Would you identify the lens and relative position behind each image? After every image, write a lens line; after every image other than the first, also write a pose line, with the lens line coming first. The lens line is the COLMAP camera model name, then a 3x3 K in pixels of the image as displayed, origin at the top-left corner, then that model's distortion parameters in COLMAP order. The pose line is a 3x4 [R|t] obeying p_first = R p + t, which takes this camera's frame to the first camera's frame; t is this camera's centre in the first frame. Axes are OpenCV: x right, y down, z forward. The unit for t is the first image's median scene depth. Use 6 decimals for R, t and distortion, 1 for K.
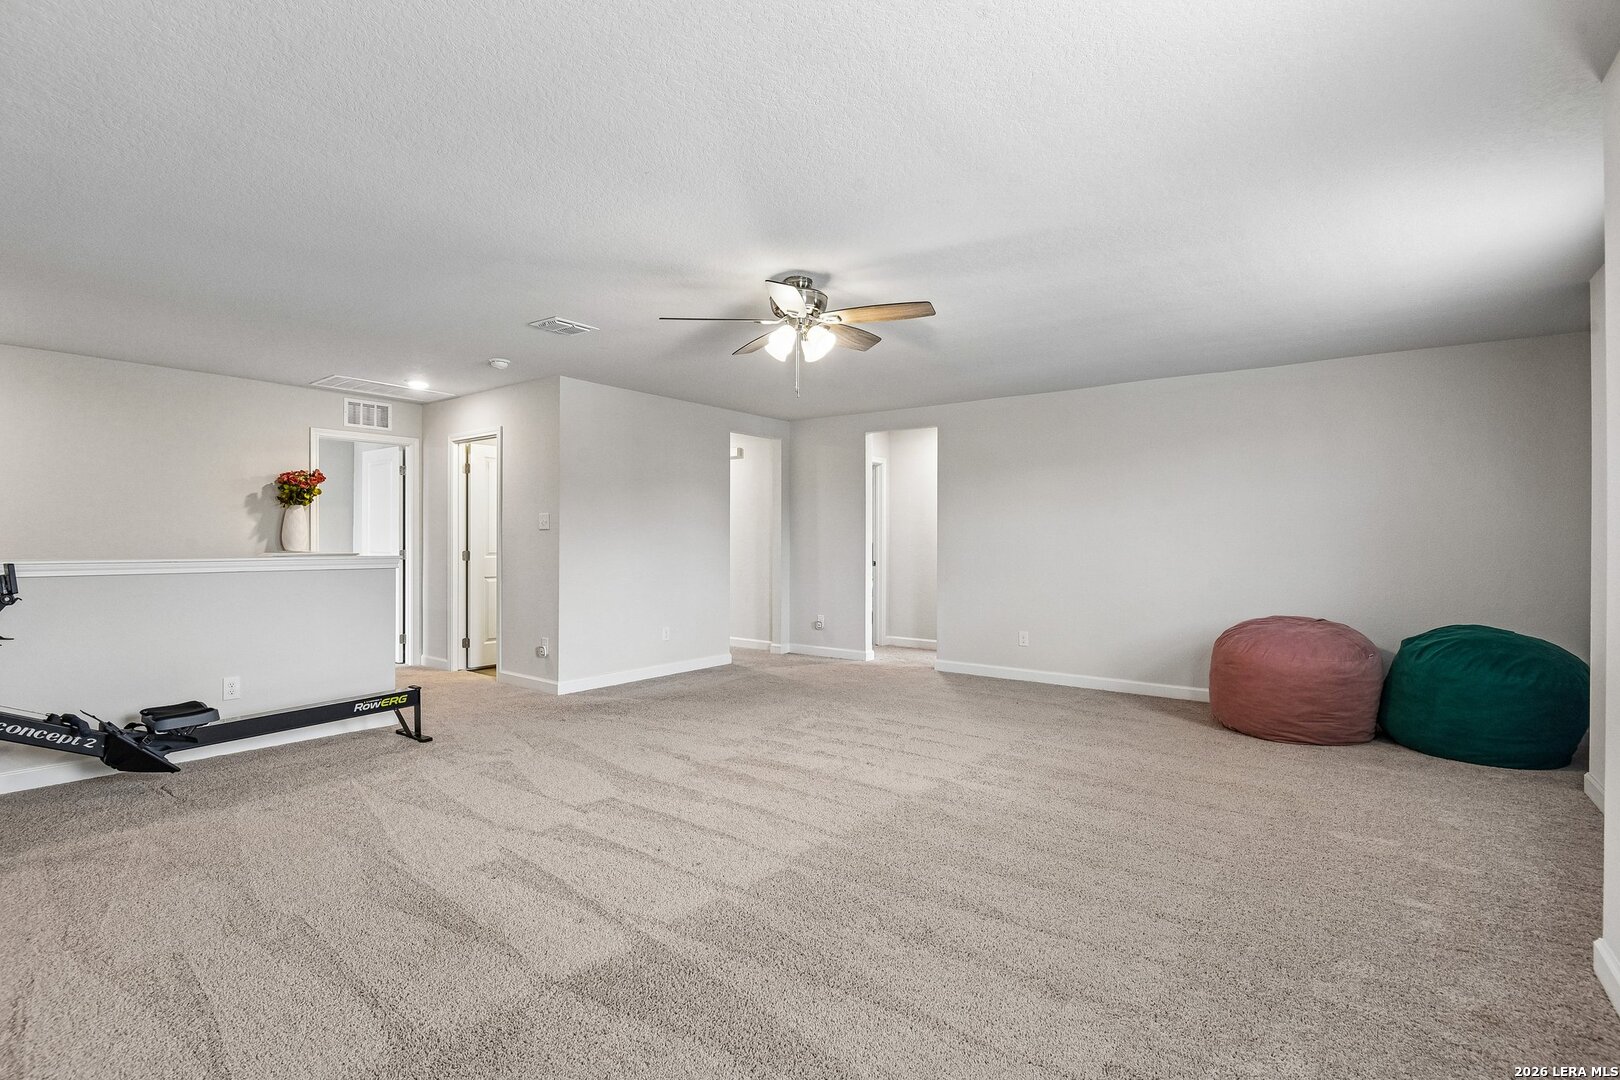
lens RADIAL K [[757.0, 0, 805.5], [0, 757.0, 539.6], [0, 0, 1]] dist [-0.012021, -0.000299]
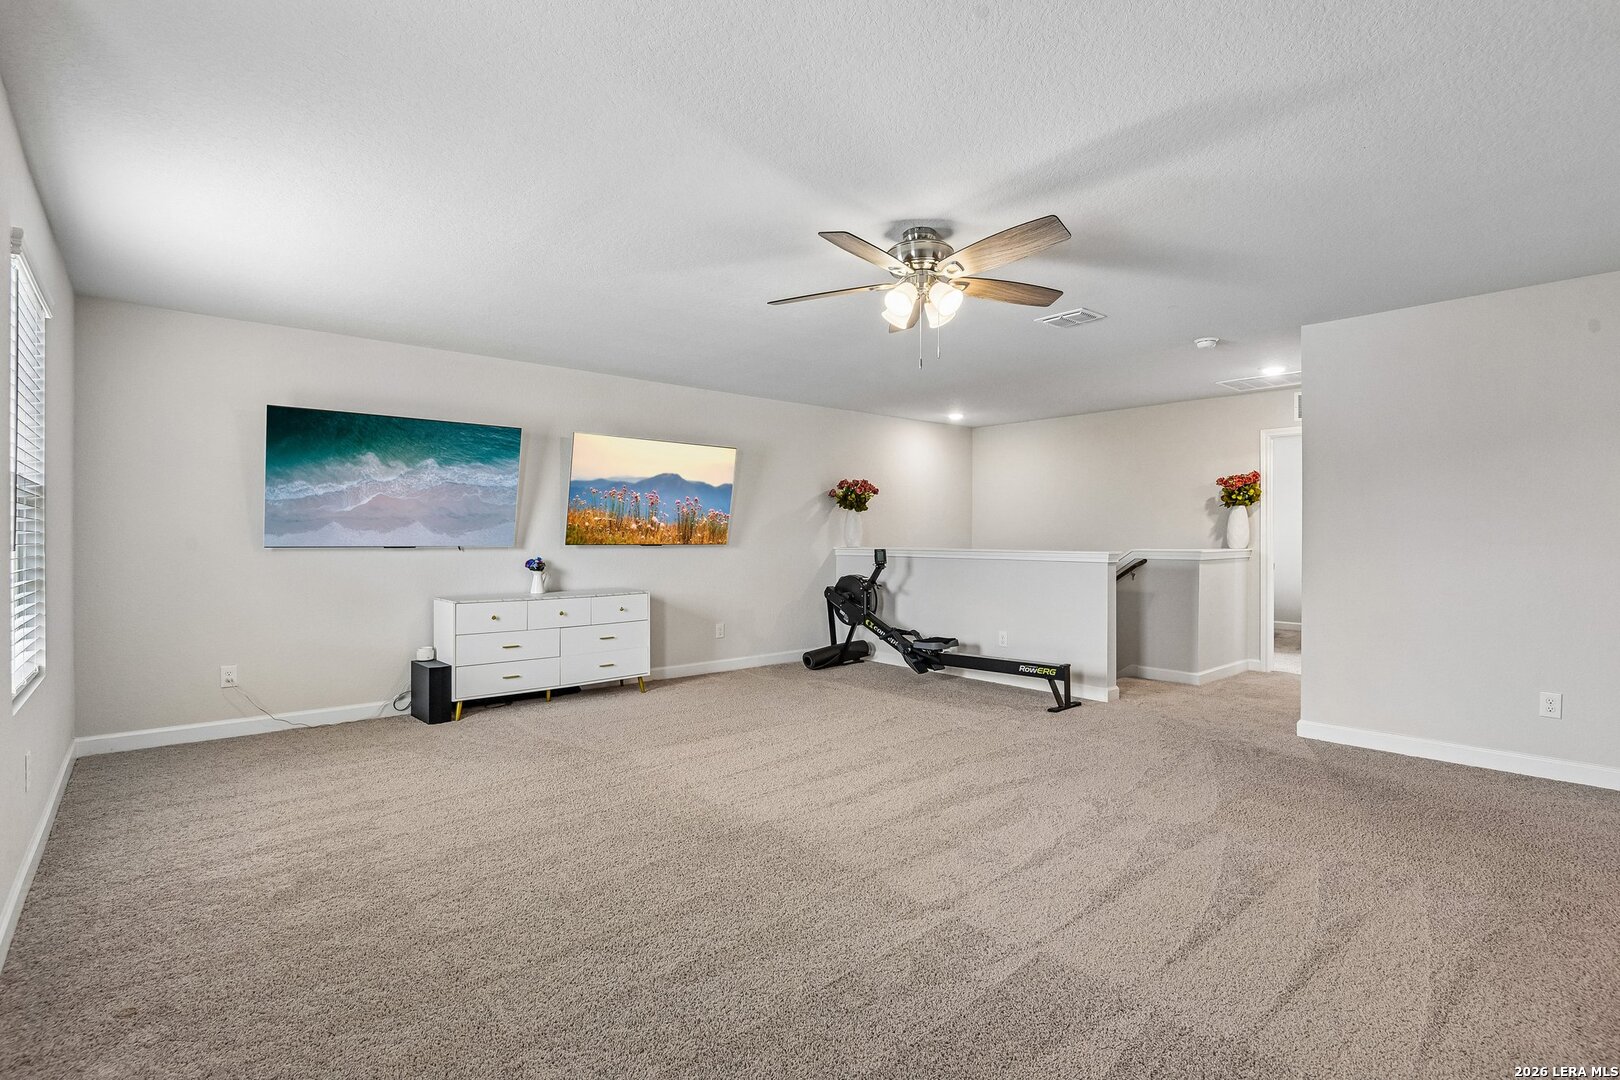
lens RADIAL K [[757.0, 0, 809.4], [0, 757.0, 537.8], [0, 0, 1]] dist [-0.012021, -0.000299]
pose [[-0.163375, -0.000203, -0.986564, 0.690998], [-0.008010, 0.999967, 0.001121, 0.004296], [0.986532, 0.008086, -0.163371, 0.818617]]
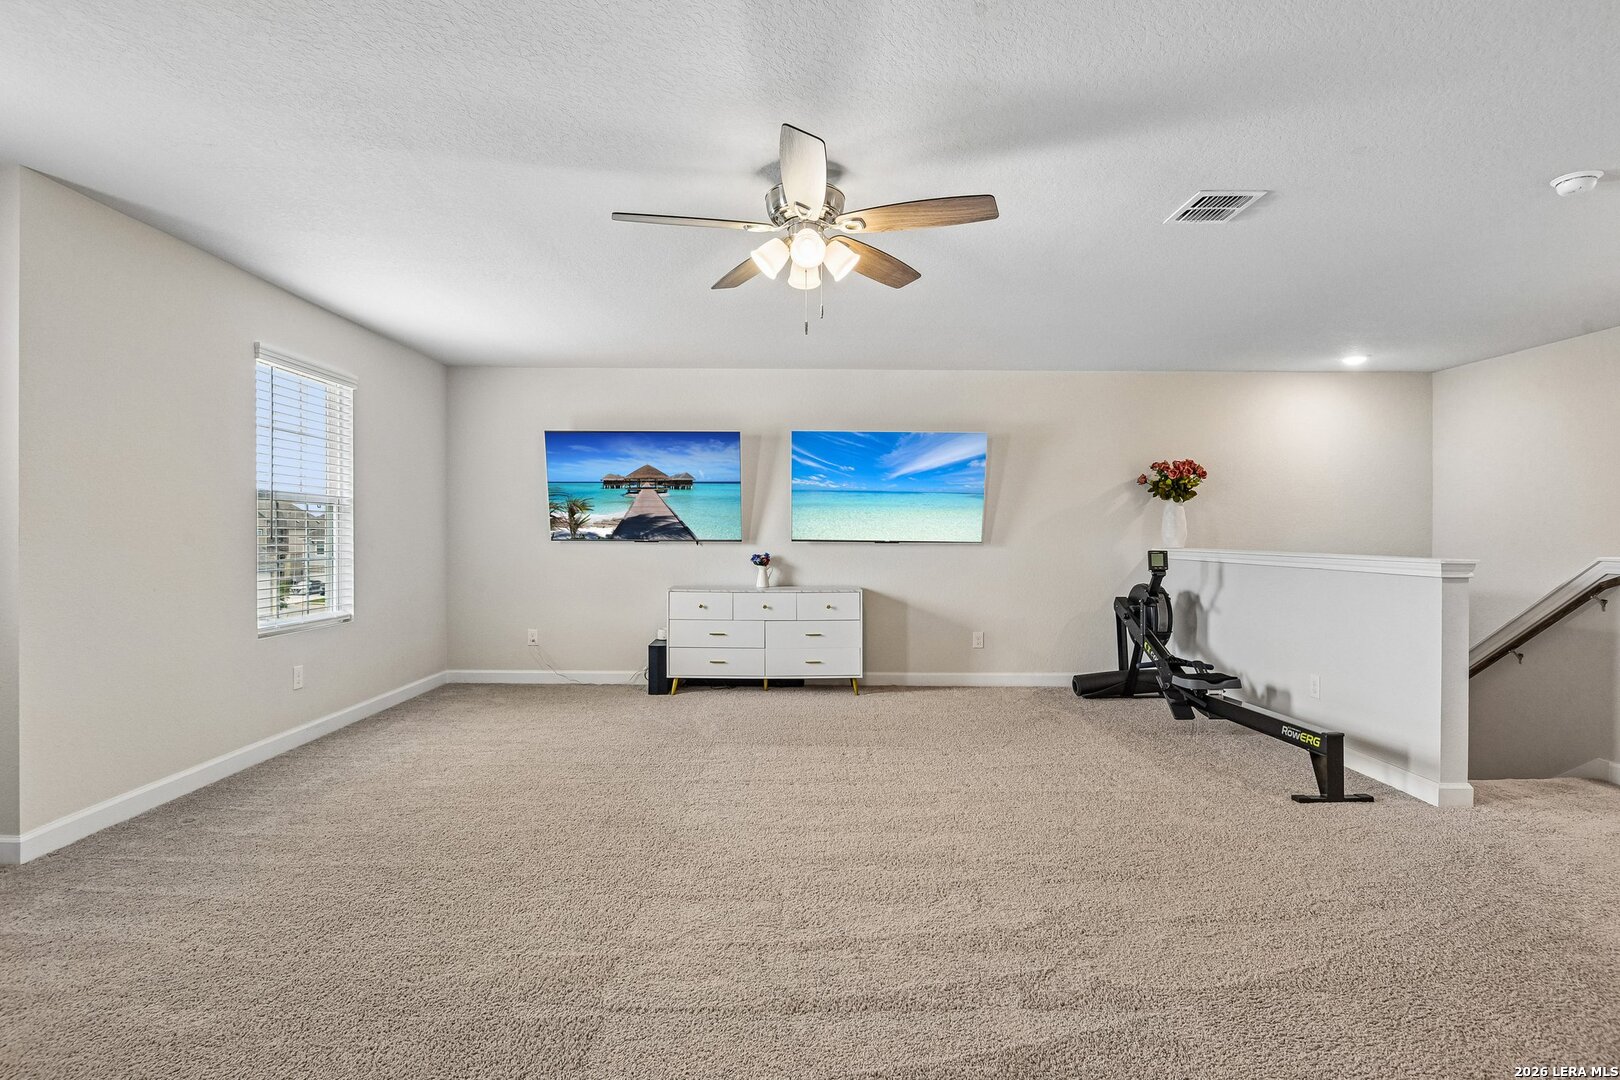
lens RADIAL K [[815.7, 0, 805.4], [0, 815.7, 534.1], [0, 0, 1]] dist [-0.019730, -0.000677]
pose [[-0.761367, -0.003606, -0.648311, 0.397995], [-0.010072, 0.999930, 0.006267, 0.000146], [0.648243, 0.011302, -0.761350, 1.290941]]
